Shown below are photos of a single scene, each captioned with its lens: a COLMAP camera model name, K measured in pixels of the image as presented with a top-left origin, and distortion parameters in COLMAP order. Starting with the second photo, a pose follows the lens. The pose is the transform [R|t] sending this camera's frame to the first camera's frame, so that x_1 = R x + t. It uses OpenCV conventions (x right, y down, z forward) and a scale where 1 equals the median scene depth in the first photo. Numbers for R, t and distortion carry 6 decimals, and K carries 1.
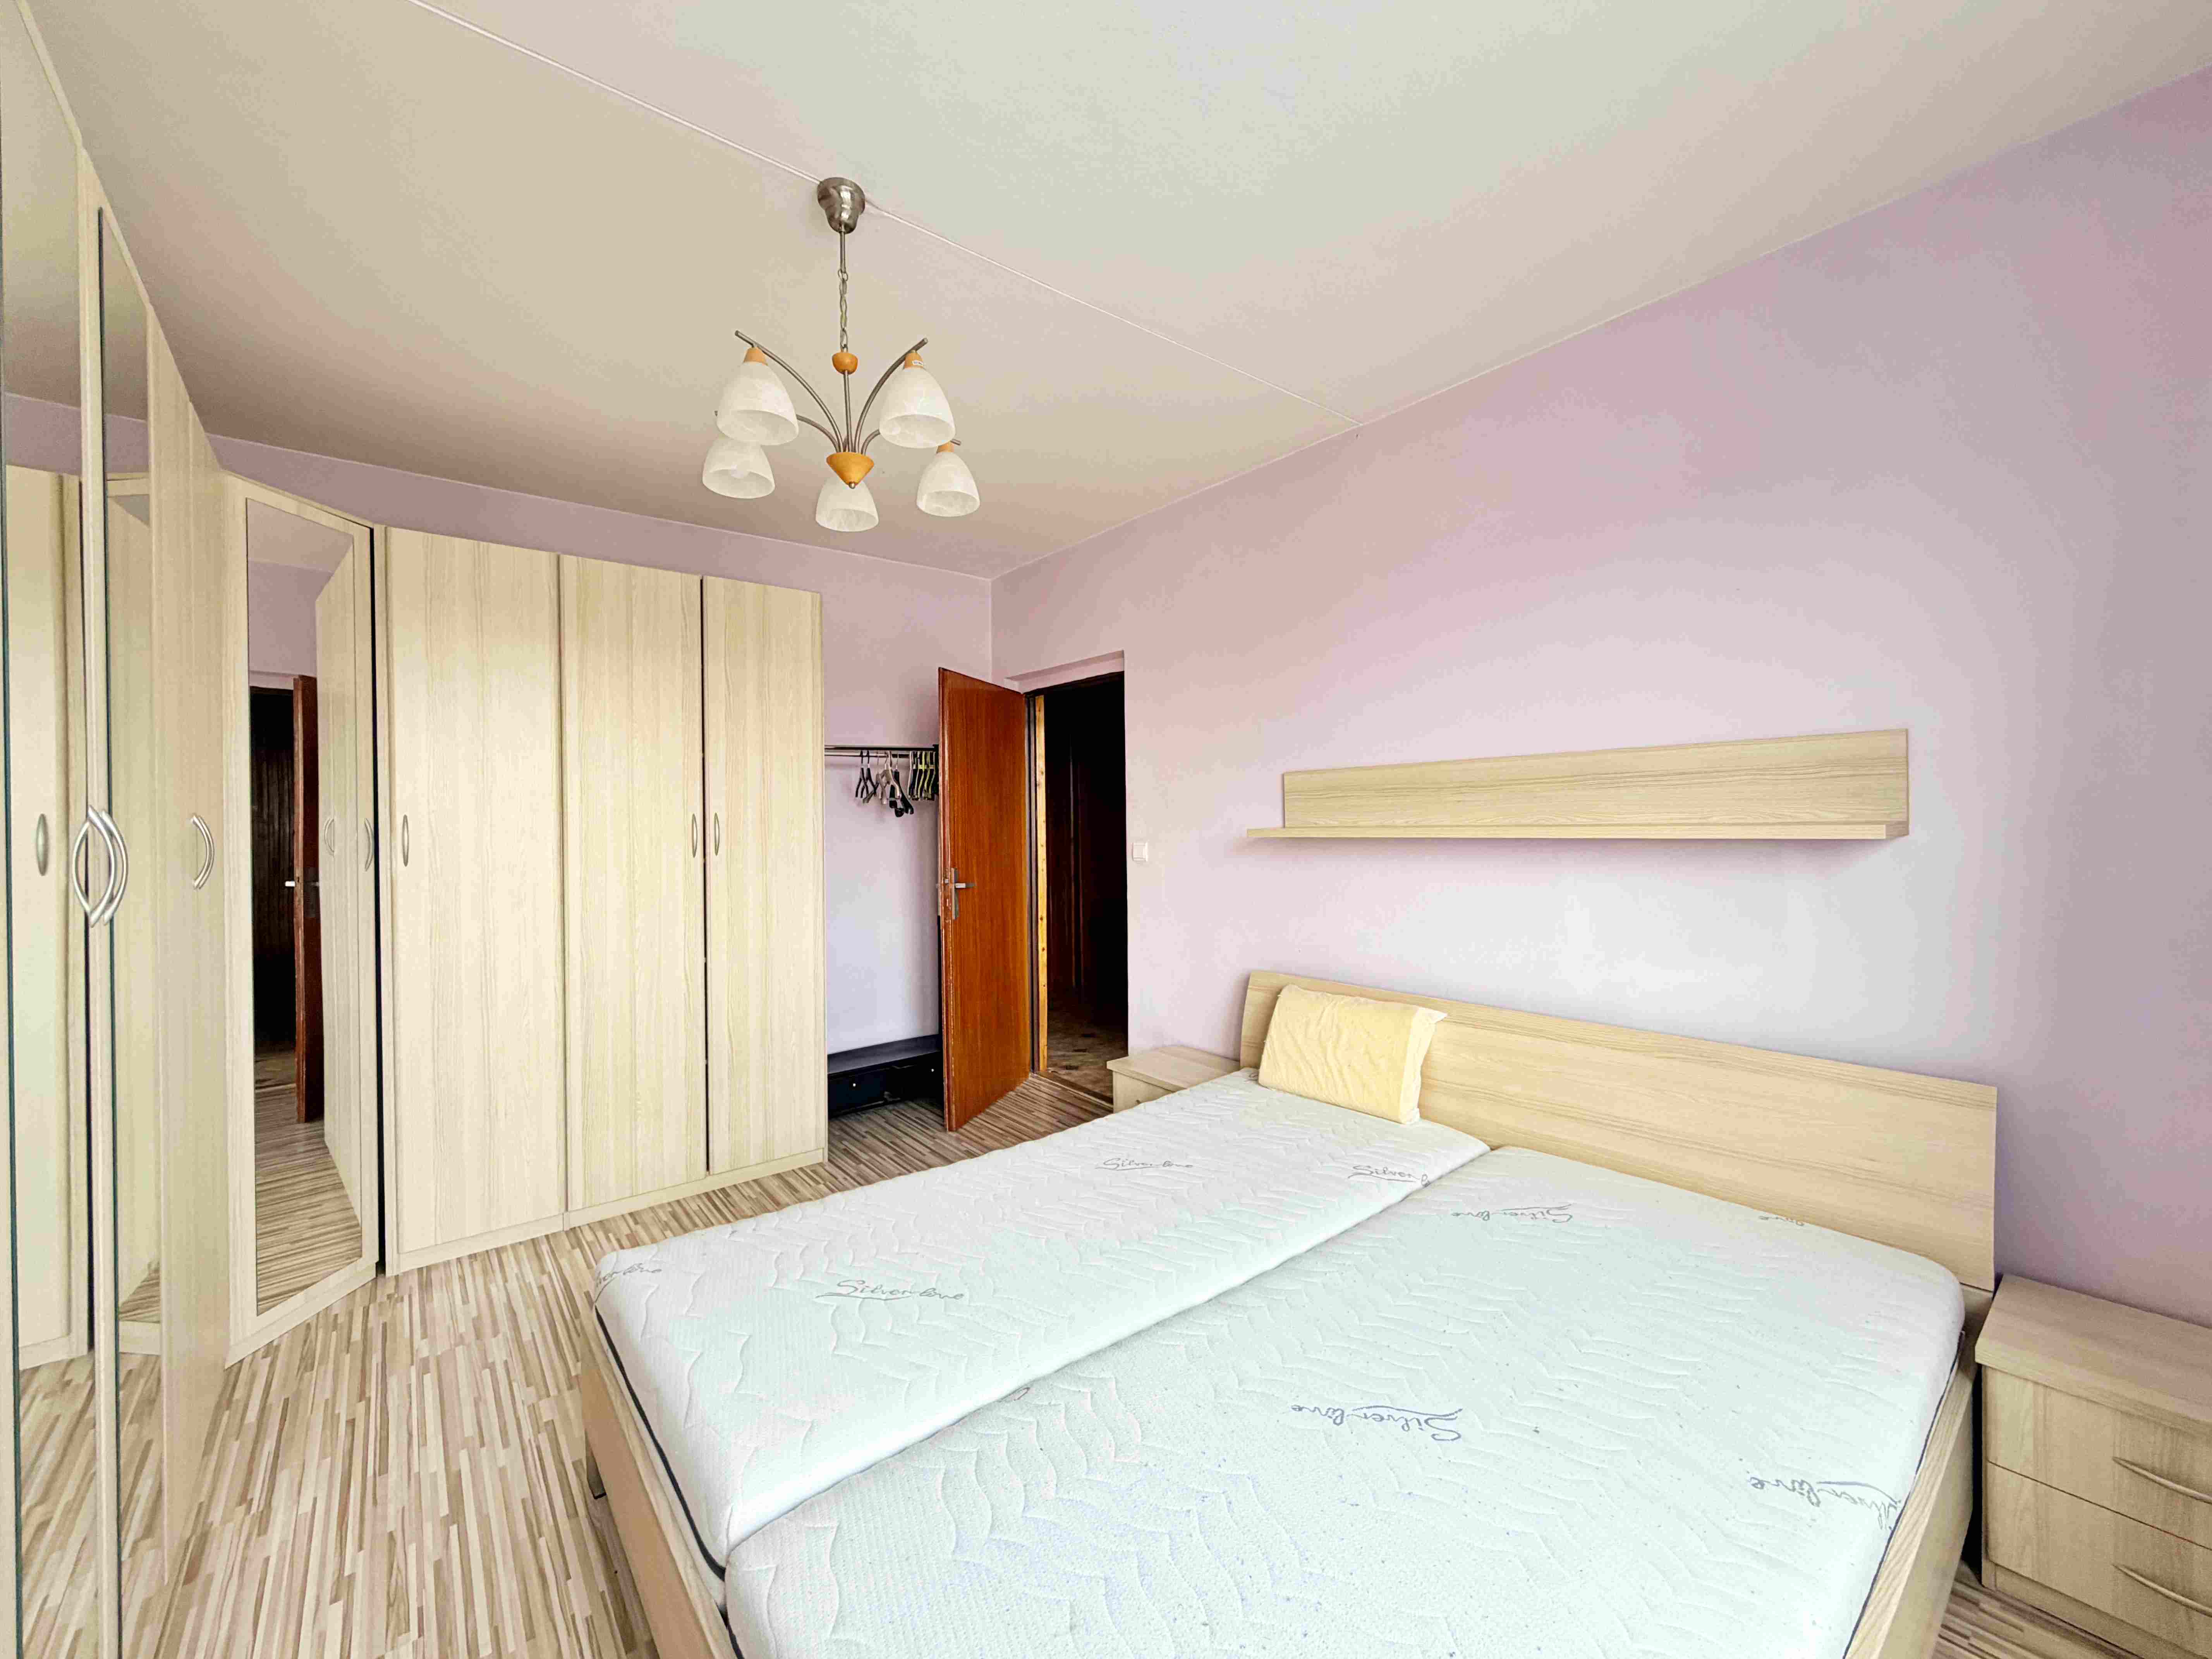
lens RADIAL K [[883.7, 0, 1094.9], [0, 883.7, 826.0], [0, 0, 1]] dist [0.000995, 0.000039]
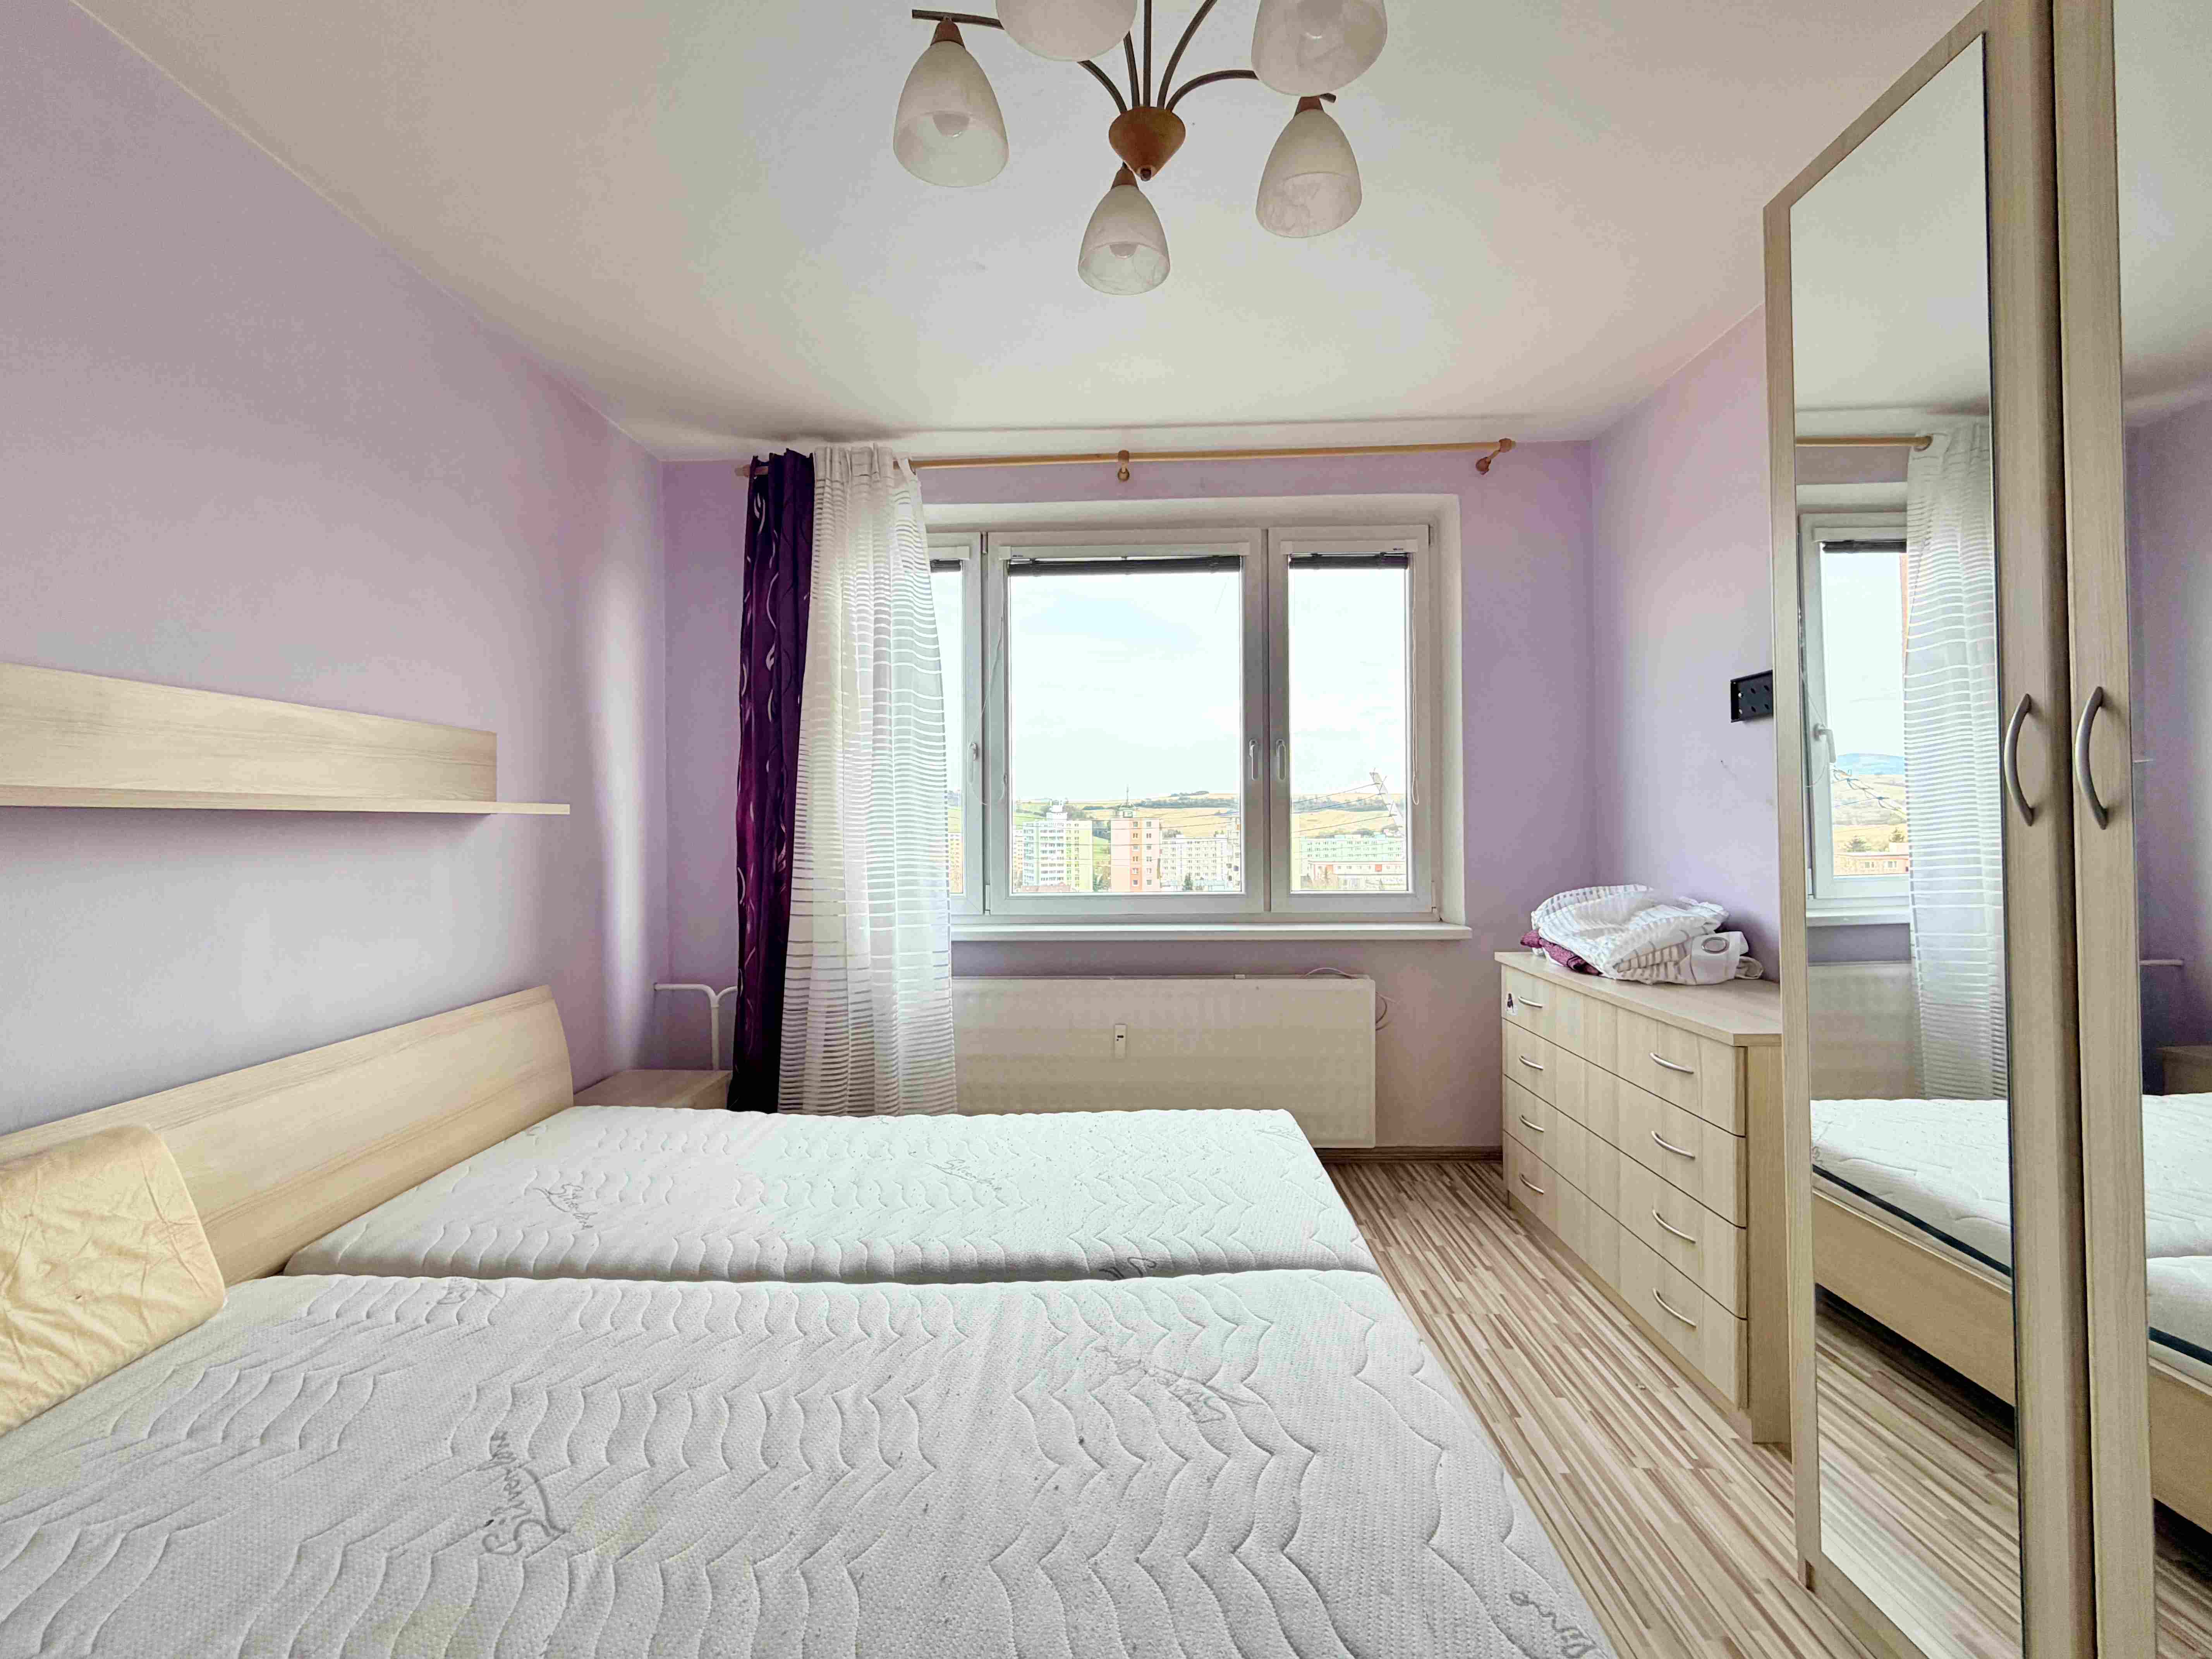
lens RADIAL K [[903.6, 0, 1090.5], [0, 903.6, 820.6], [0, 0, 1]] dist [-0.001102, 0.000033]
pose [[-0.760337, 0.026593, 0.648984, -0.349735], [0.026937, 0.999593, -0.009401, 0.031736], [-0.648970, 0.010333, -0.760744, 0.824263]]
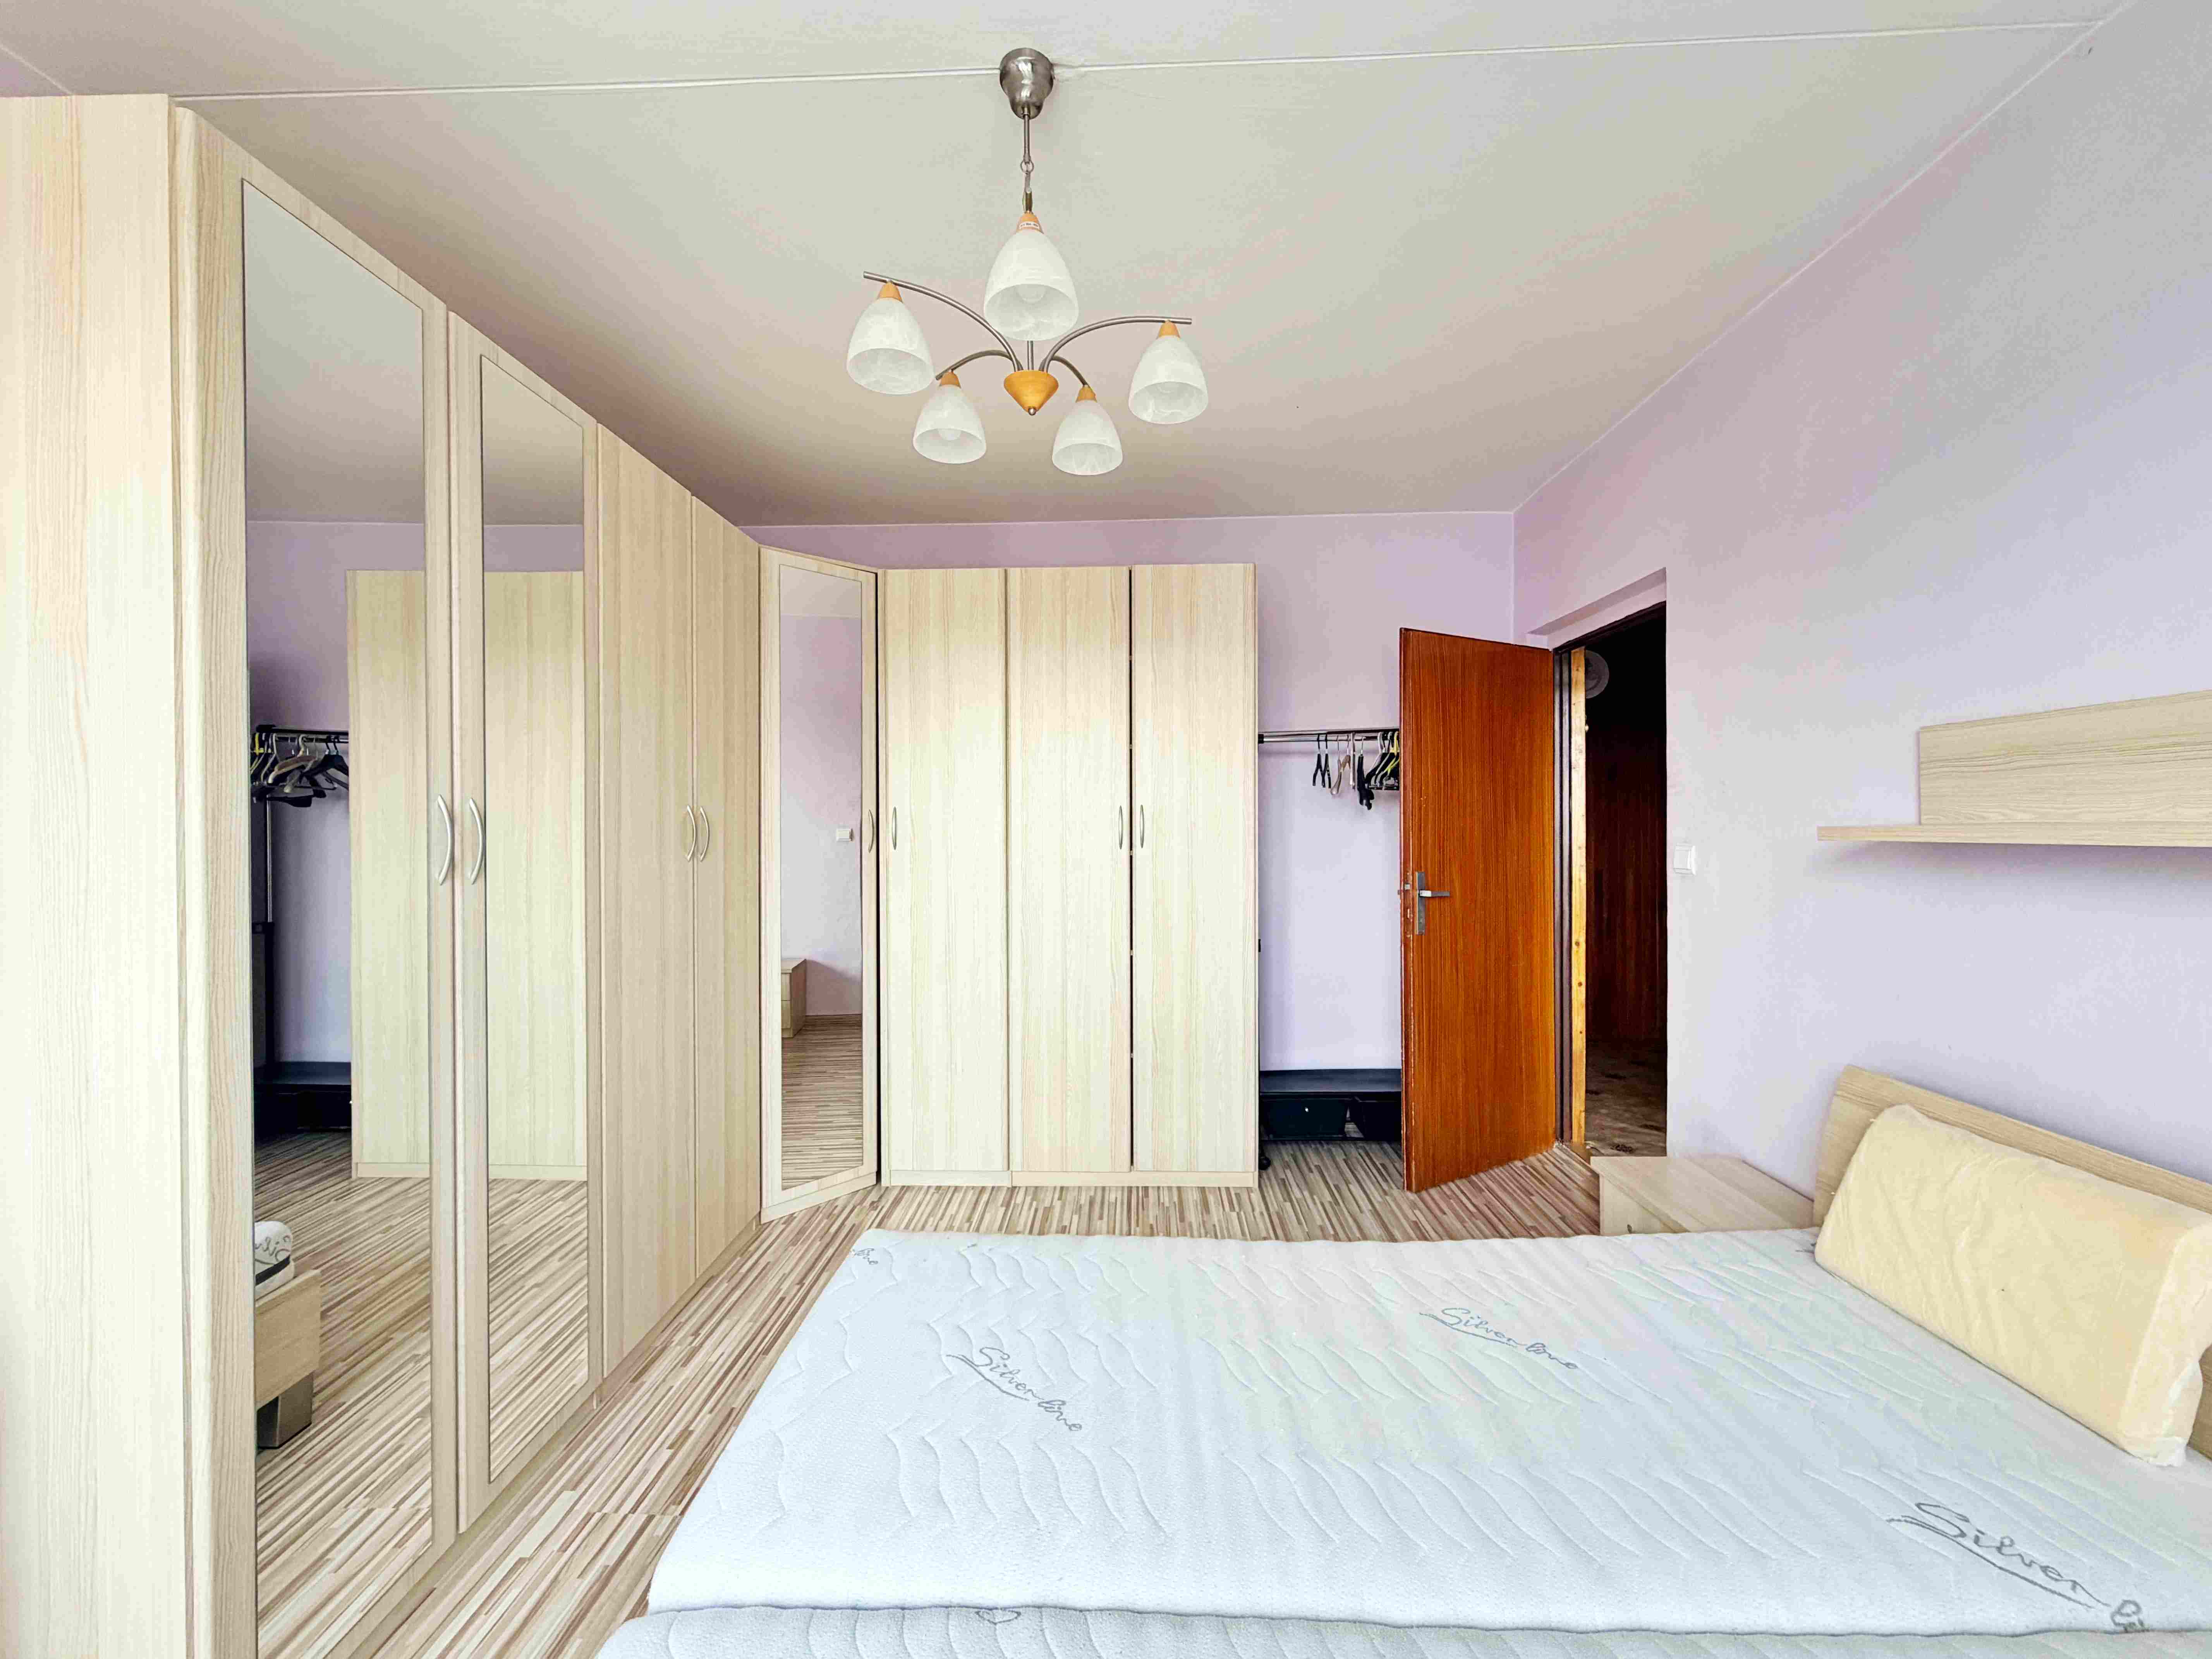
lens RADIAL K [[890.6, 0, 1098.9], [0, 890.6, 826.5], [0, 0, 1]] dist [0.002351, -0.000225]
pose [[0.758335, 0.010717, -0.651777, 0.183087], [-0.008114, 0.999943, 0.007002, 0.002731], [0.651814, -0.000021, 0.758379, 0.217366]]
